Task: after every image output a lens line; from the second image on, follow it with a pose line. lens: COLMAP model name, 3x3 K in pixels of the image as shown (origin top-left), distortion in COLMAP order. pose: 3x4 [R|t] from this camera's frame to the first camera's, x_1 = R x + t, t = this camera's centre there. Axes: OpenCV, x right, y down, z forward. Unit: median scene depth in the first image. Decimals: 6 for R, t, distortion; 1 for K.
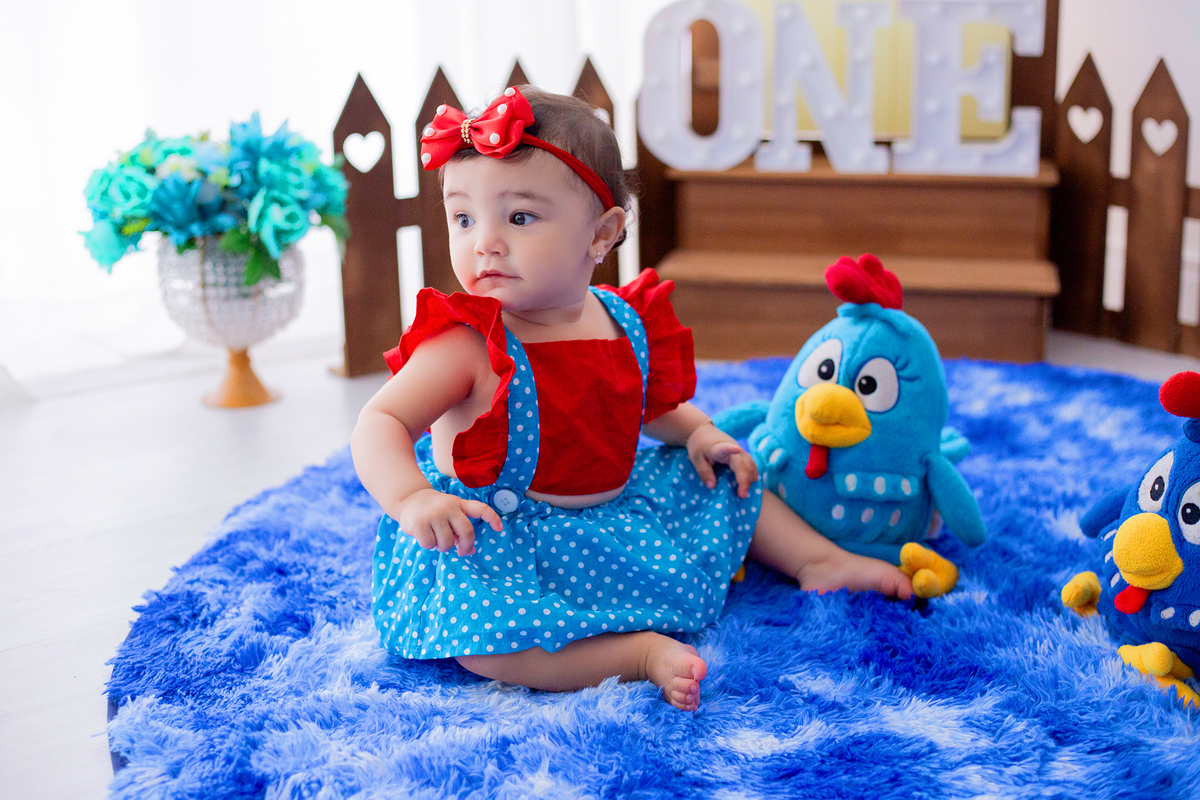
lens RADIAL K [[1835.1, 0, 597.1], [0, 1835.1, 394.4], [0, 0, 1]] dist [-0.117503, 0.000000]
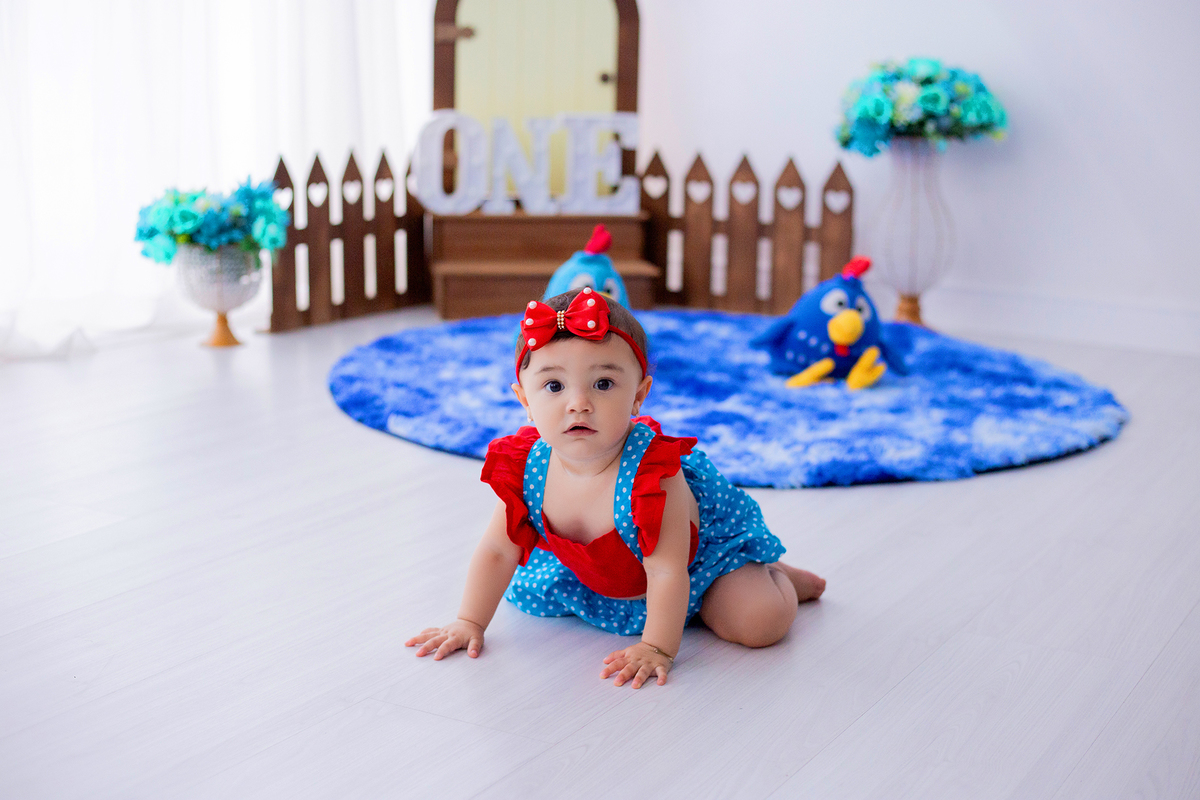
lens RADIAL K [[1835.1, 0, 603.1], [0, 1835.1, 430.0], [0, 0, 1]] dist [-0.117503, 0.000000]
pose [[0.920986, -0.045576, 0.386921, -0.504349], [0.067137, 0.996843, -0.042386, 0.168820], [-0.383768, 0.065013, 0.921138, -0.655031]]
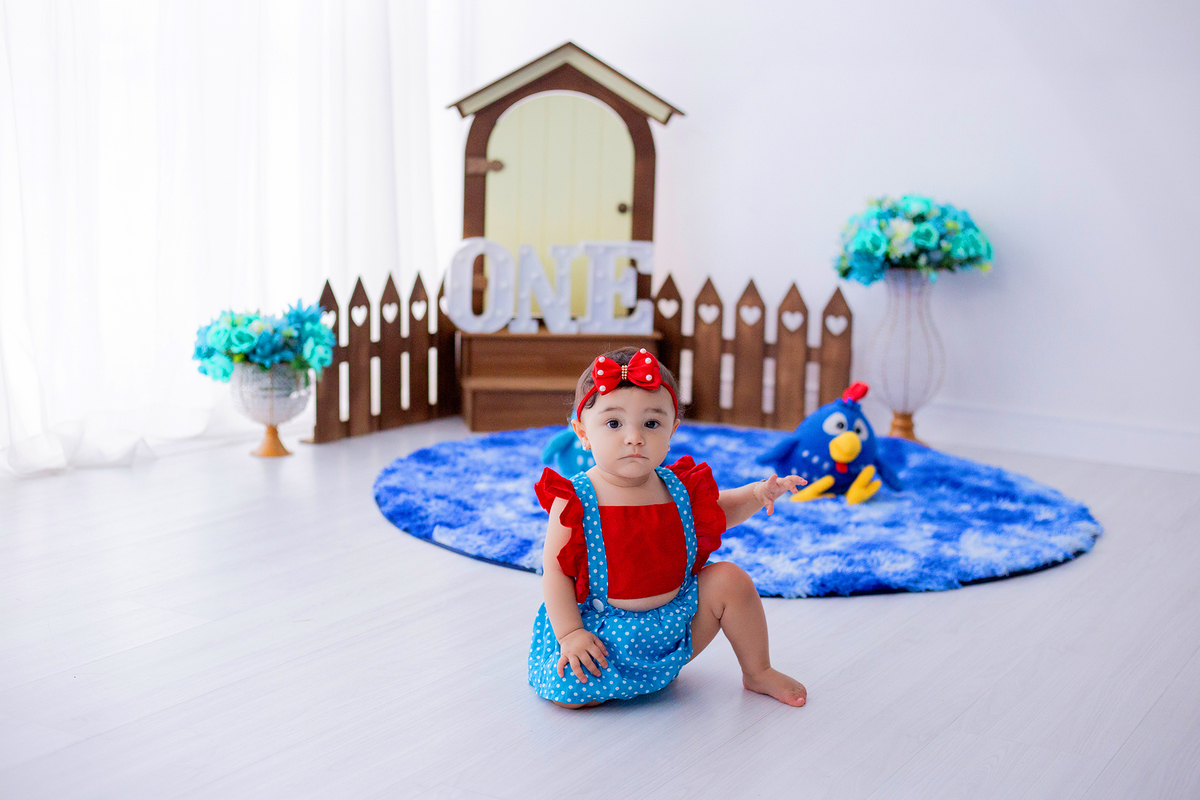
lens RADIAL K [[1835.1, 0, 595.5], [0, 1835.1, 402.9], [0, 0, 1]] dist [-0.117503, 0.000000]
pose [[0.921354, -0.014604, 0.388451, -0.581597], [0.058763, 0.993043, -0.102044, 0.151364], [-0.384258, 0.116845, 0.915802, -0.779485]]
